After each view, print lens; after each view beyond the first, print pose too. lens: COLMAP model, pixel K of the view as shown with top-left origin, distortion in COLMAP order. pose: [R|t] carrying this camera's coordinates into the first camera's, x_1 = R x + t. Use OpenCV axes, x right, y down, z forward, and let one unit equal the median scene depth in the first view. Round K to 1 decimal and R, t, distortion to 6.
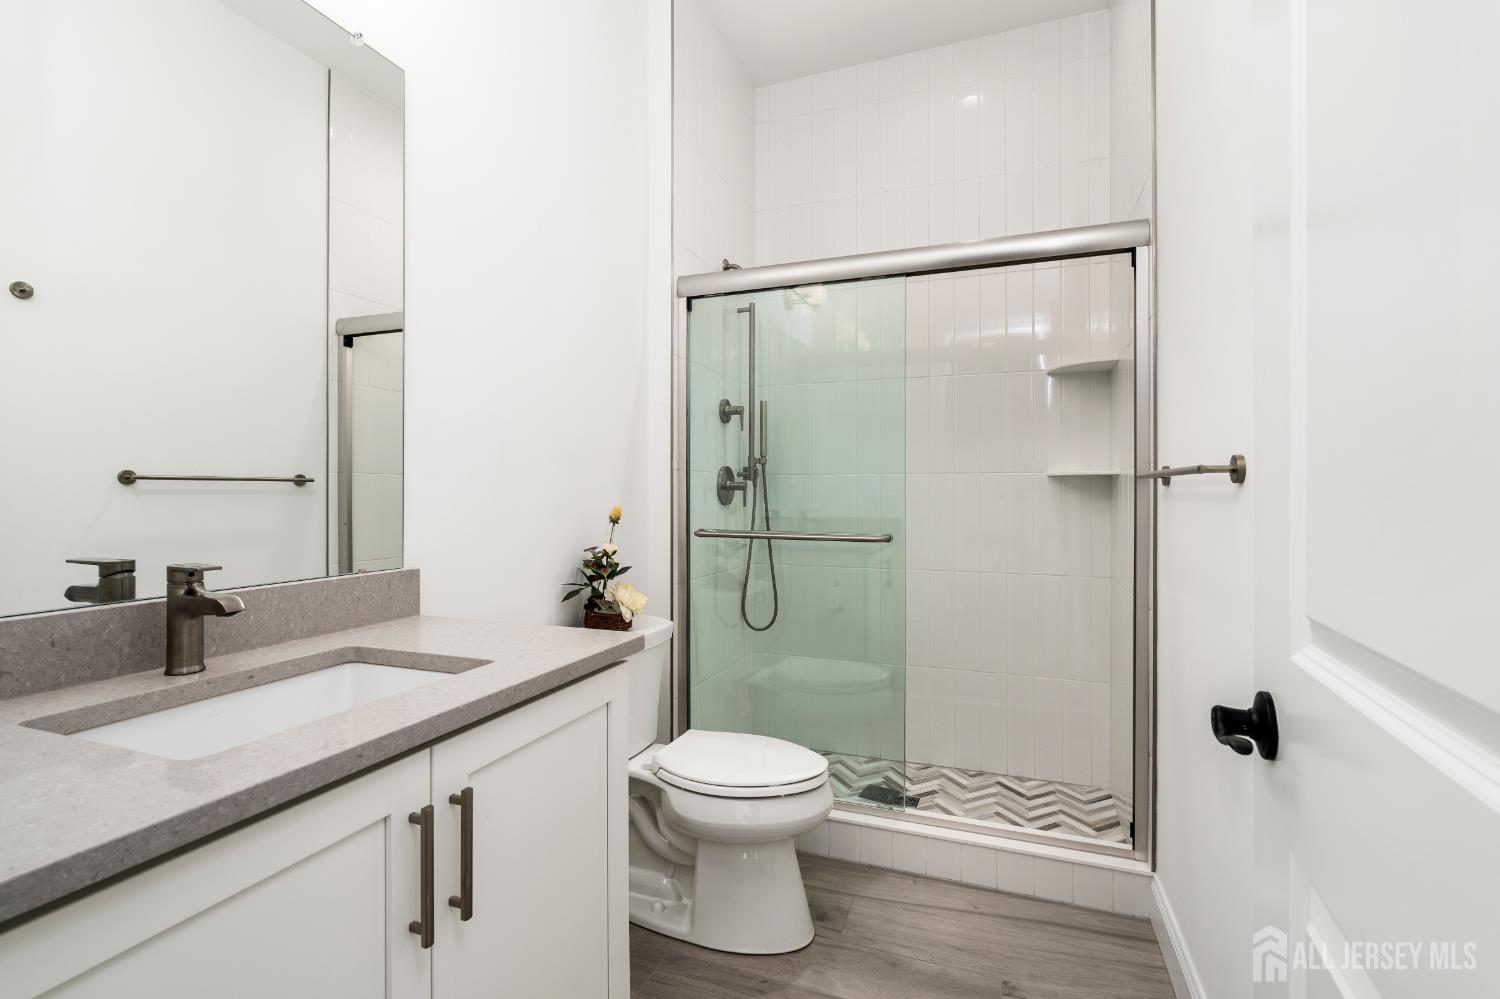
lens RADIAL K [[686.5, 0, 750.0], [0, 686.5, 499.5], [0, 0, 1]] dist [-0.004106, 0.000825]
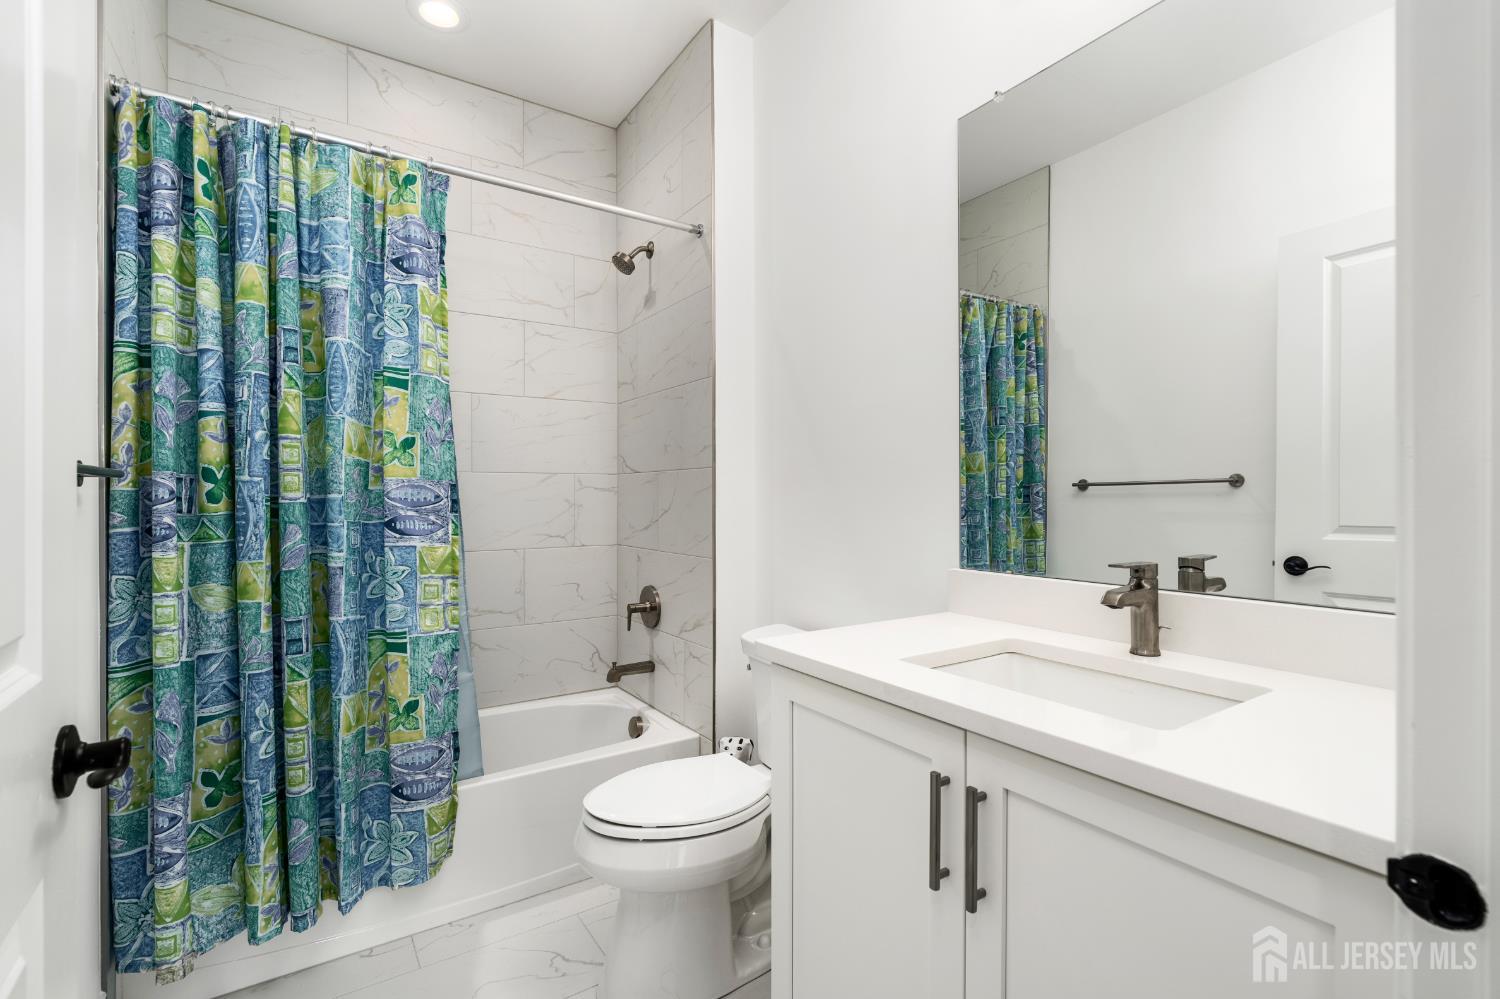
lens RADIAL K [[686.5, 0, 750.0], [0, 686.5, 499.5], [0, 0, 1]] dist [-0.004106, 0.000825]
pose [[-0.584150, 0.029955, -0.811093, 0.582151], [0.026067, 0.999496, 0.018139, -0.045252], [0.811227, -0.010547, -0.584636, 1.263733]]
